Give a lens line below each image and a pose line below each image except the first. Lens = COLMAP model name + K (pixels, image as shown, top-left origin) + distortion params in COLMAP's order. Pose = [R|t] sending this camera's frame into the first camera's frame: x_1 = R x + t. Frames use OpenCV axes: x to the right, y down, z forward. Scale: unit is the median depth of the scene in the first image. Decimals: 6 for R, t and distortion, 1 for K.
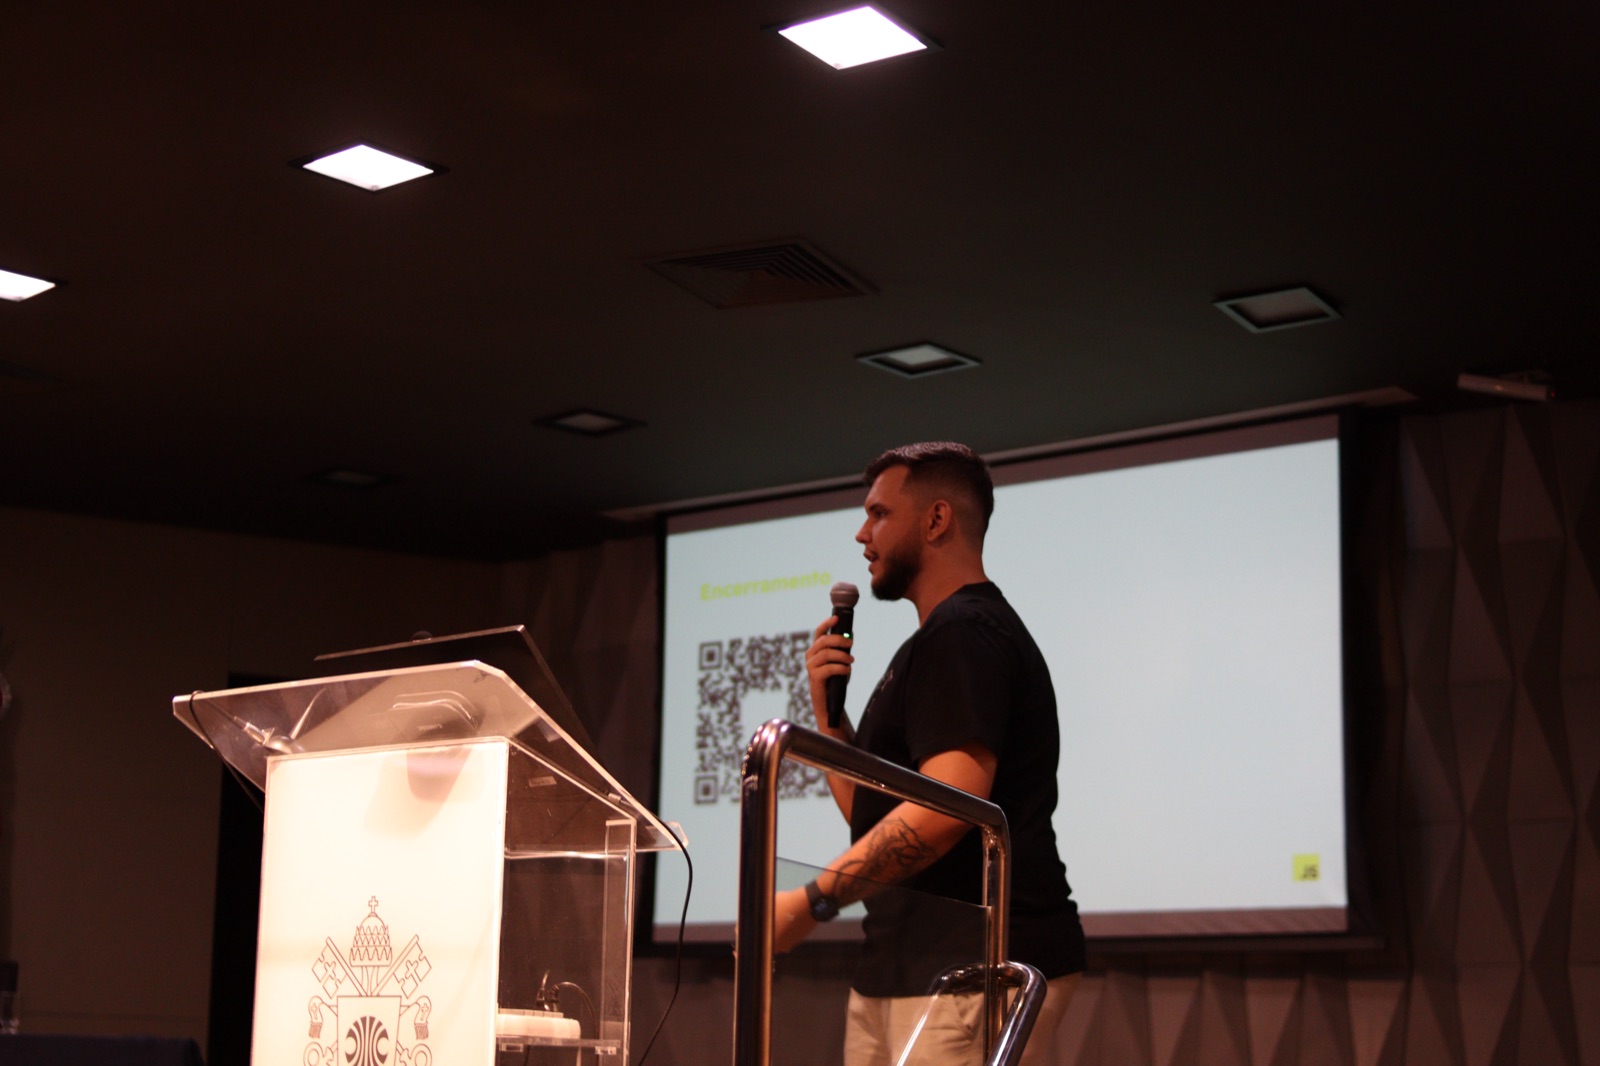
lens RADIAL K [[2521.3, 0, 794.0], [0, 2521.3, 531.8], [0, 0, 1]] dist [-0.133958, 0.000000]
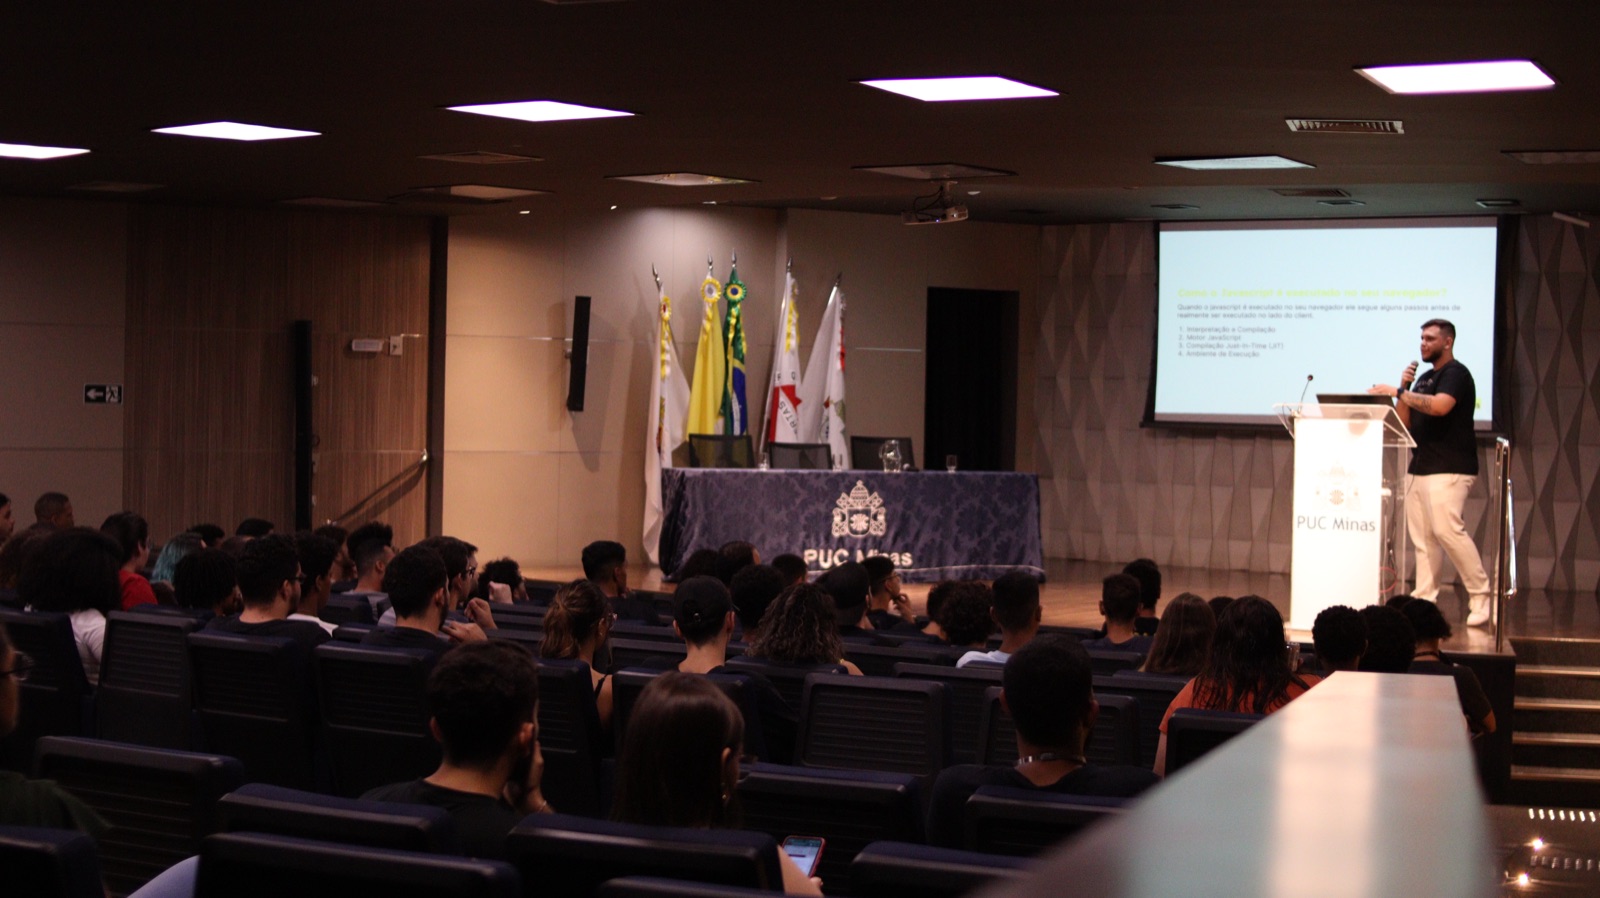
lens RADIAL K [[2523.2, 0, 804.3], [0, 2523.2, 449.3], [0, 0, 1]] dist [-0.130944, 0.000000]
pose [[0.996538, -0.000660, 0.083142, -1.217253], [-0.018052, 0.974398, 0.224102, -0.669115], [-0.081161, -0.224827, 0.971013, -2.492360]]
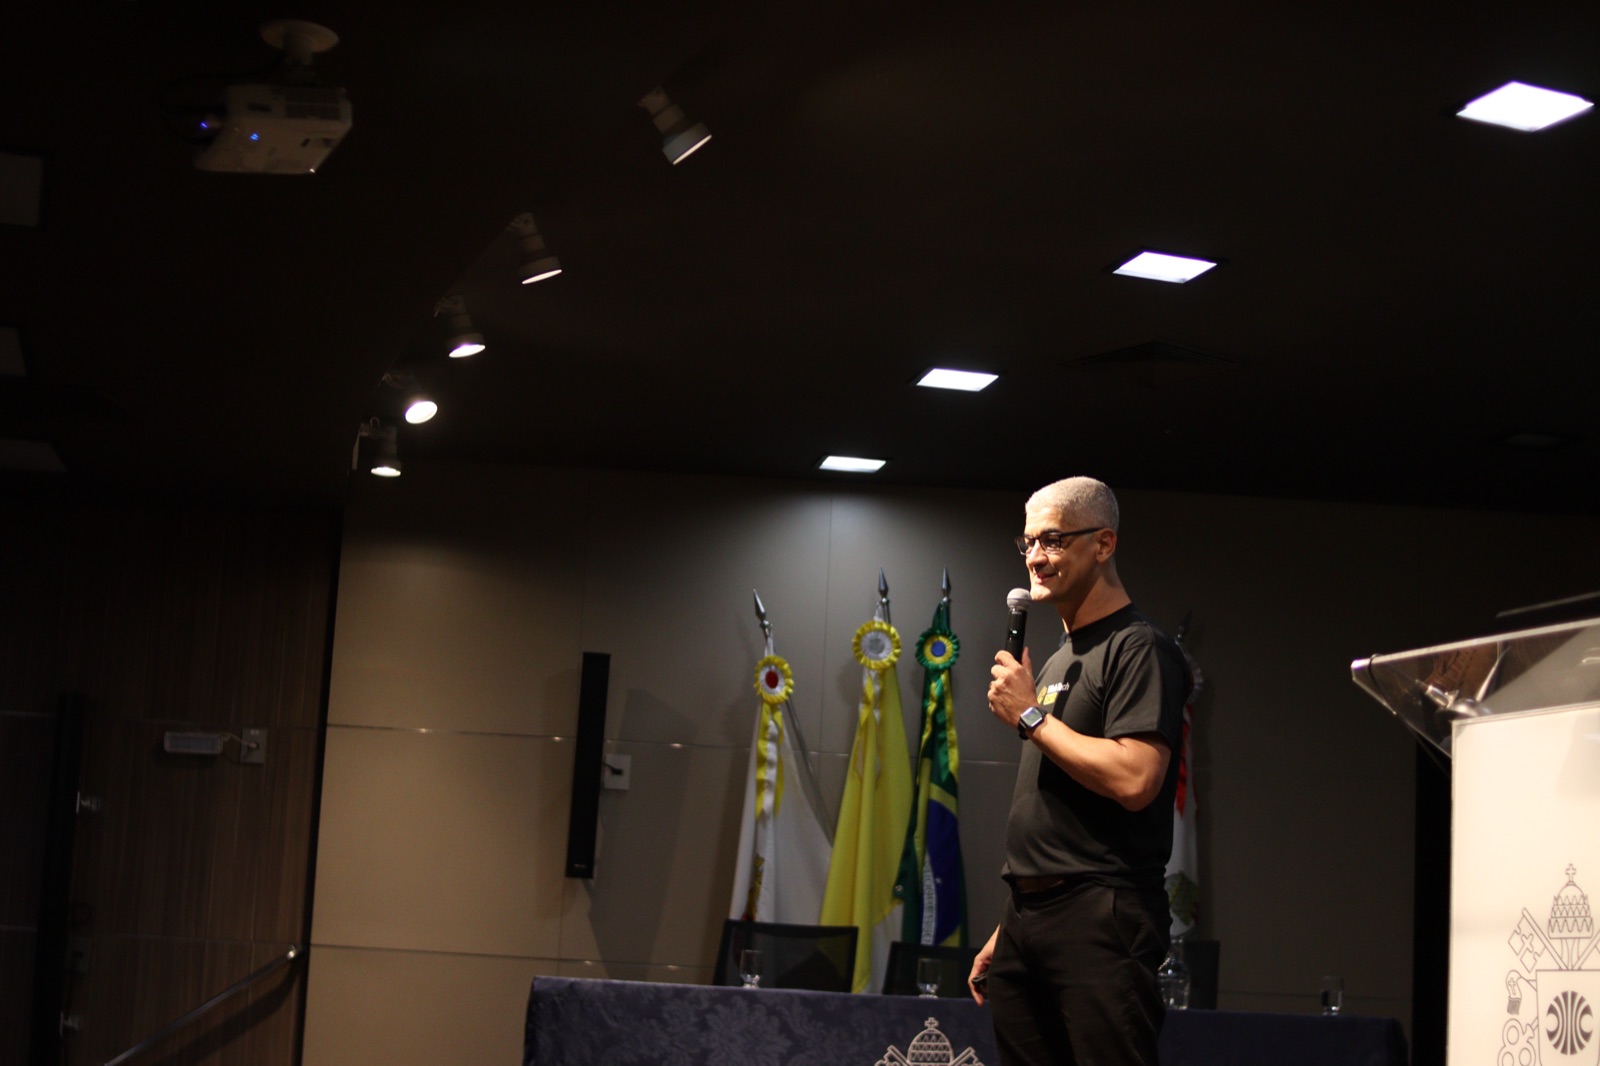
lens RADIAL K [[2521.3, 0, 804.2], [0, 2521.3, 523.1], [0, 0, 1]] dist [-0.133958, 0.000000]
pose [[0.893344, -0.056394, -0.445820, -0.001725], [0.057700, 0.998277, -0.010658, 0.010112], [0.445653, -0.016202, 0.895059, 0.035225]]
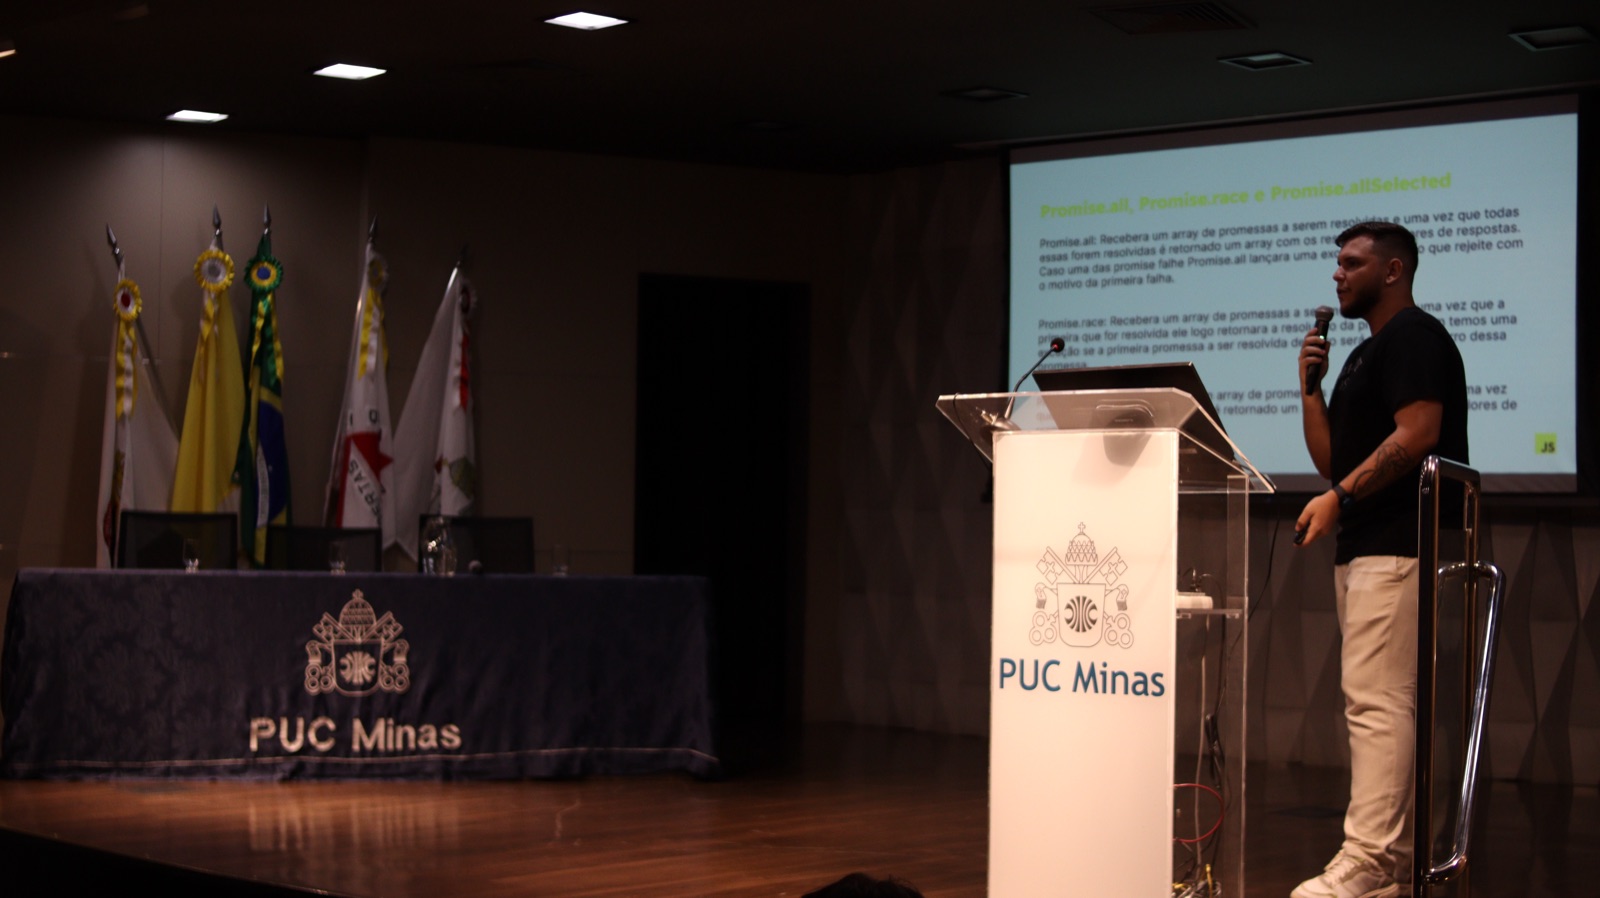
lens RADIAL K [[2523.2, 0, 794.2], [0, 2523.2, 449.6], [0, 0, 1]] dist [-0.130944, 0.000000]
pose [[0.999669, -0.006098, -0.024976, -0.292211], [0.010309, 0.985022, 0.172119, -0.171291], [0.023553, -0.172319, 0.984760, -0.561662]]
